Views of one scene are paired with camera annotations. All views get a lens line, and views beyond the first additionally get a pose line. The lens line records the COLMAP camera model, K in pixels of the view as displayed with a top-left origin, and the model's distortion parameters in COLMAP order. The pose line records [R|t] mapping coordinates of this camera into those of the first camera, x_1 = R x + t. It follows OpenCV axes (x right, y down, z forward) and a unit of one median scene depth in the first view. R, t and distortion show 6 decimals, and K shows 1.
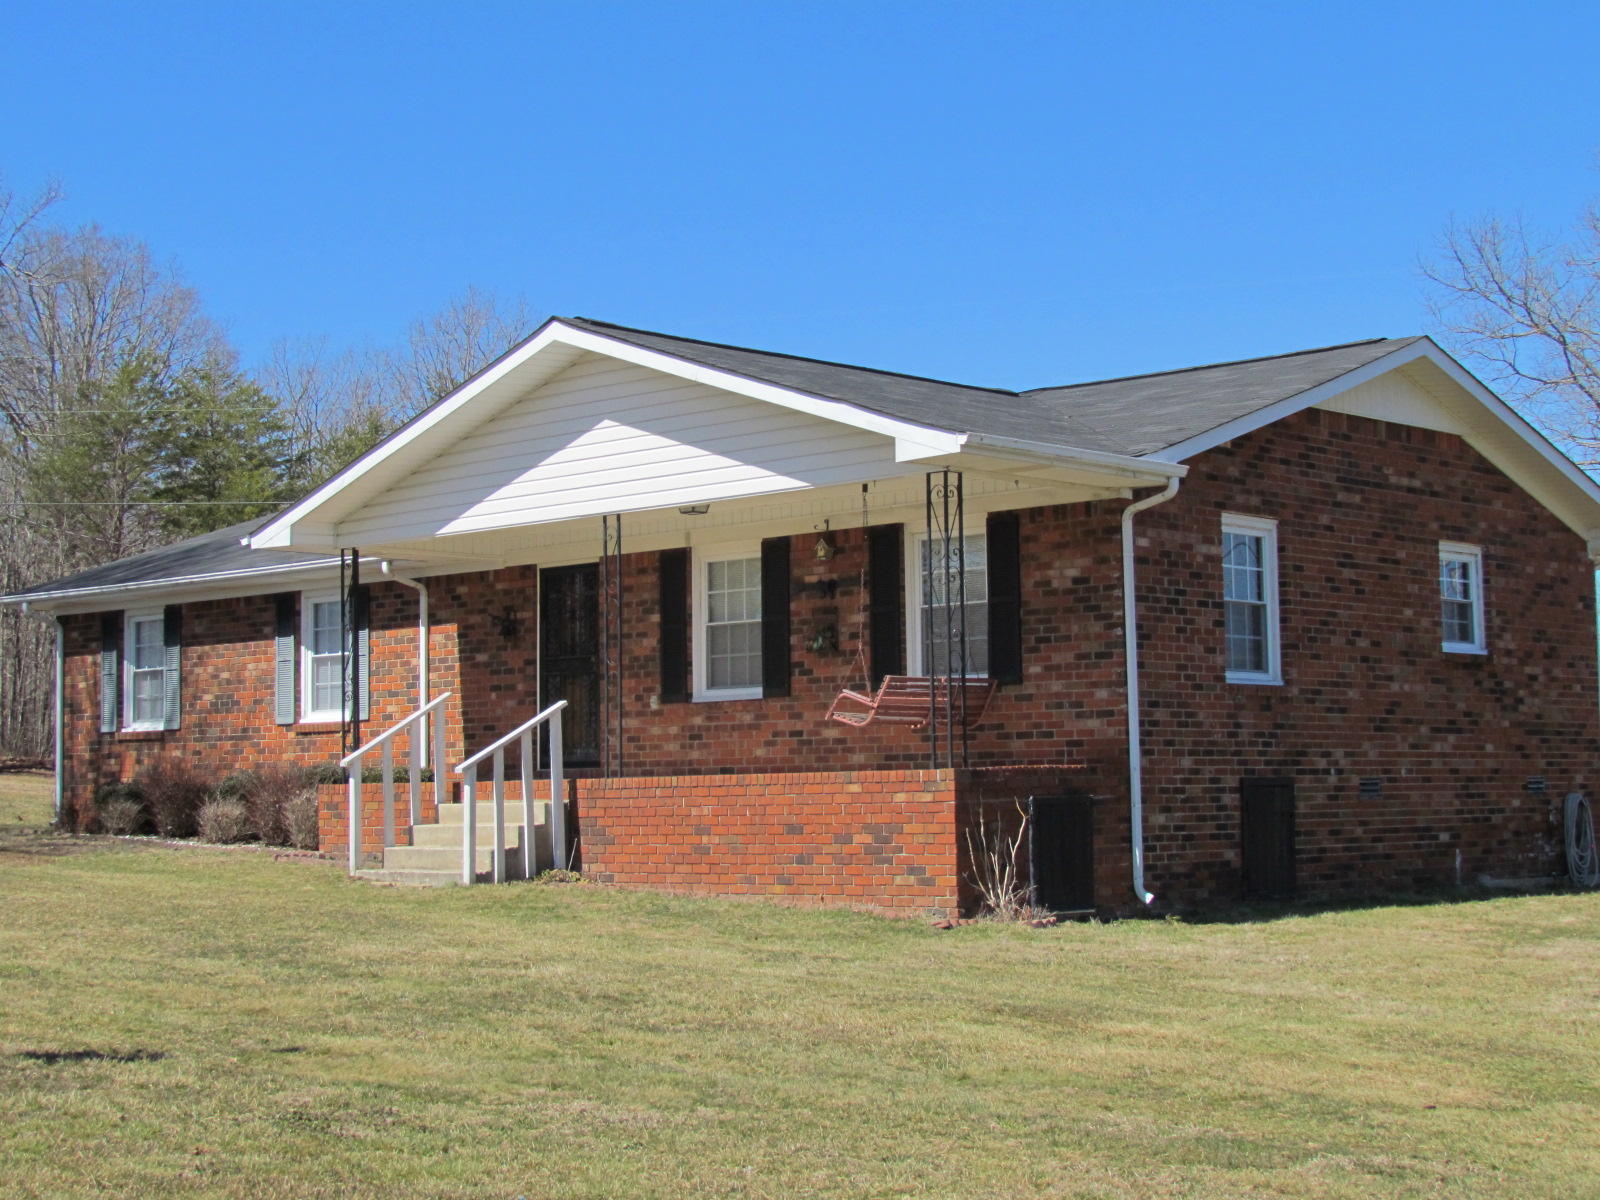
lens RADIAL K [[2646.9, 0, 800.0], [0, 2646.9, 600.0], [0, 0, 1]] dist [-0.196025, 0.299631]
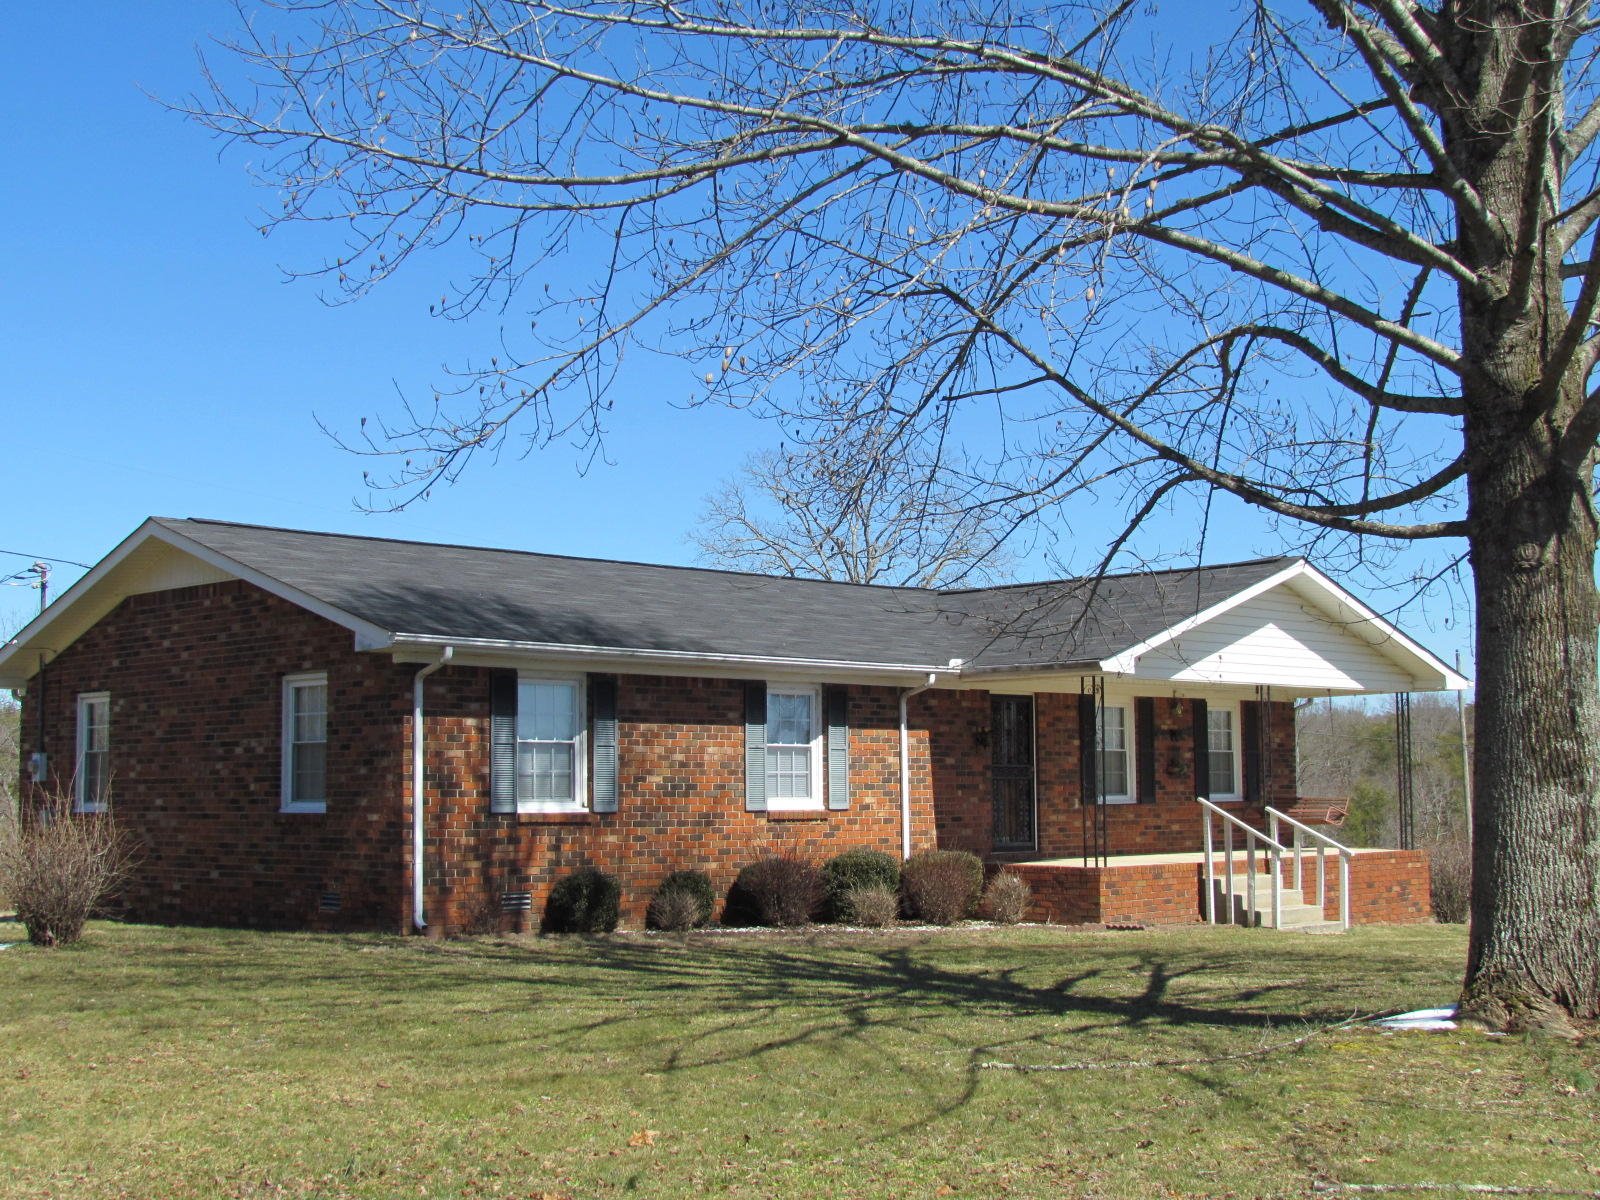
lens RADIAL K [[2200.3, 0, 800.0], [0, 2200.3, 600.0], [0, 0, 1]] dist [-0.112139, -0.018748]
pose [[0.026846, 0.104657, 0.994146, -1.353201], [-0.068319, 0.992371, -0.102625, 0.067812], [-0.997302, -0.065164, 0.033791, 1.239555]]
